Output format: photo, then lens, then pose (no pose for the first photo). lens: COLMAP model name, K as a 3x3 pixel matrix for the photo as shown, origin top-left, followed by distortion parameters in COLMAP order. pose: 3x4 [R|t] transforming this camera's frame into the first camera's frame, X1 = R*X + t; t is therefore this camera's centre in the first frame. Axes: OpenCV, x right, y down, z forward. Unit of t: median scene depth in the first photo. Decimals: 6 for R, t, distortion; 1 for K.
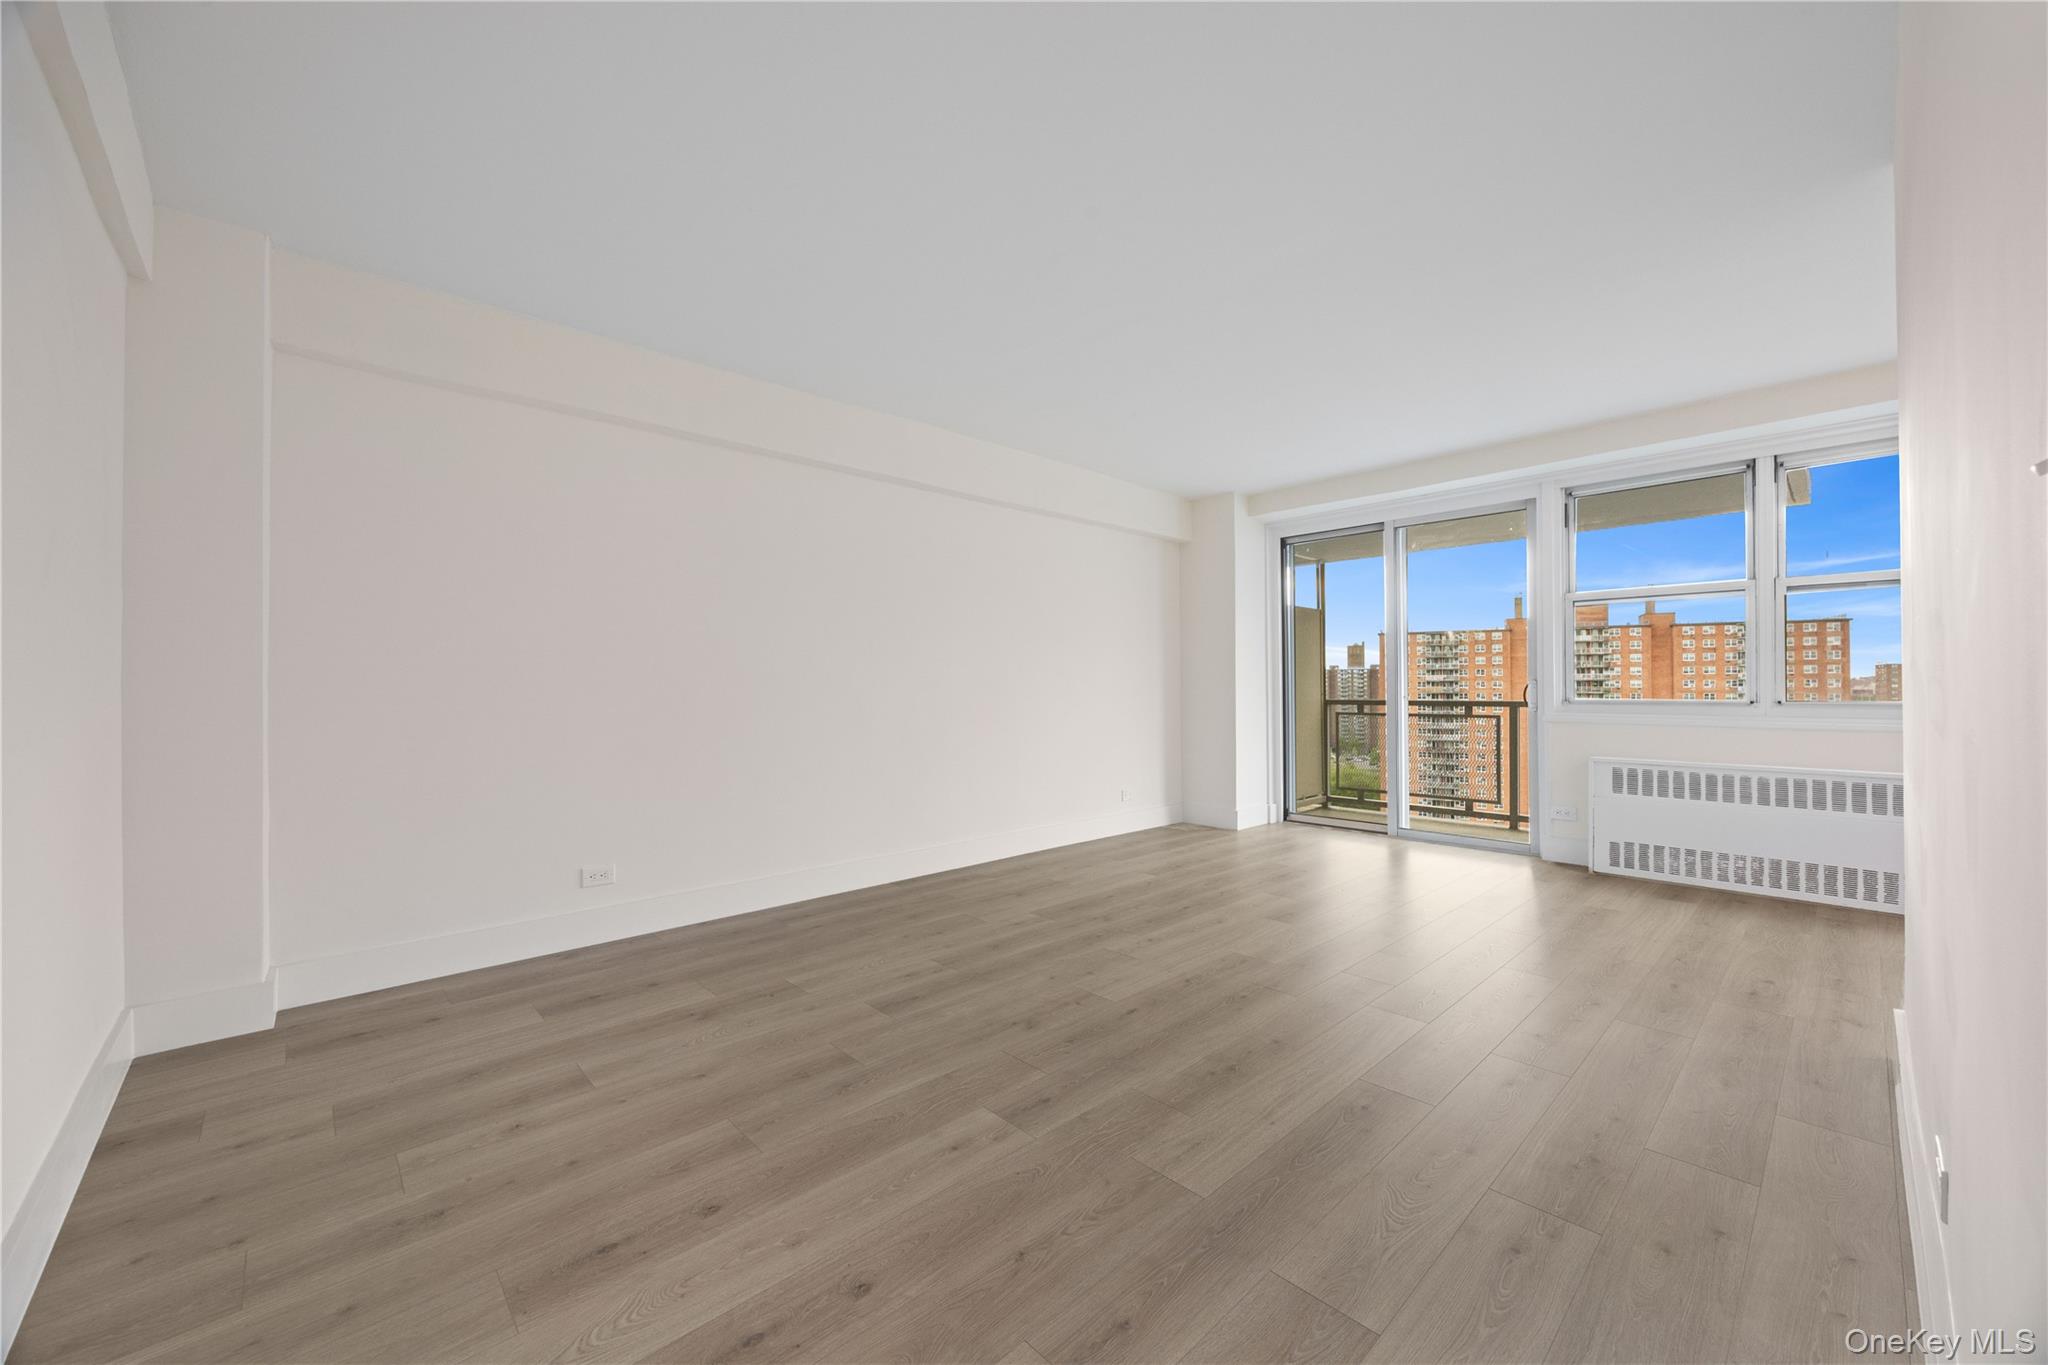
lens RADIAL K [[780.4, 0, 1032.8], [0, 780.4, 682.1], [0, 0, 1]] dist [-0.002483, 0.000868]
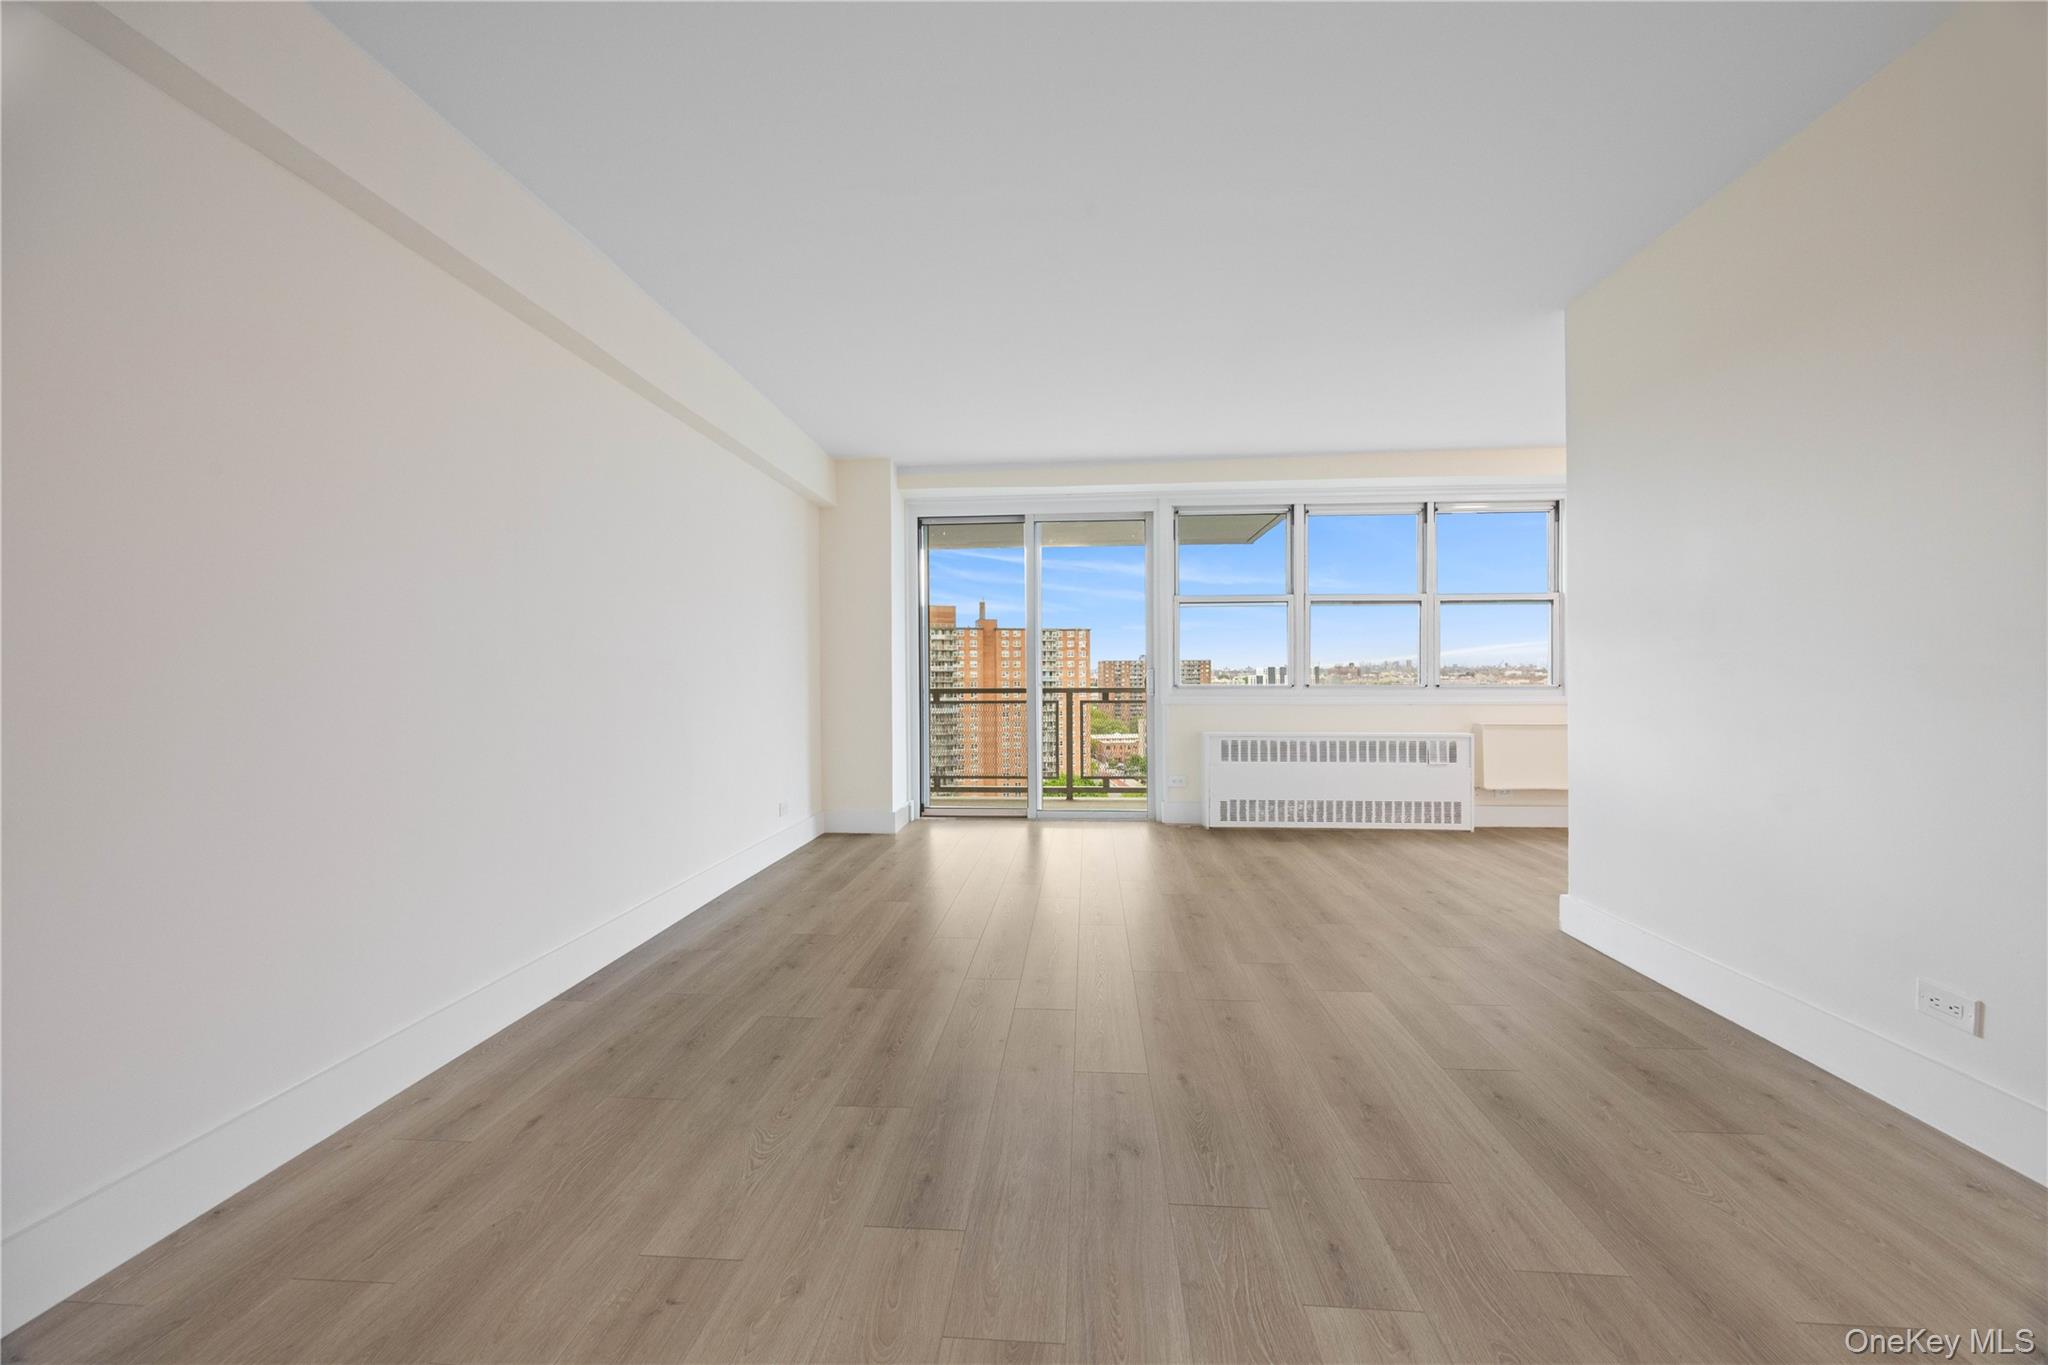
lens RADIAL K [[780.4, 0, 1033.8], [0, 780.4, 674.9], [0, 0, 1]] dist [-0.002483, 0.000868]
pose [[0.740597, 0.000219, 0.671949, -0.326186], [-0.002258, 0.999995, 0.002163, 0.005248], [-0.671946, -0.003119, 0.740594, 0.322563]]
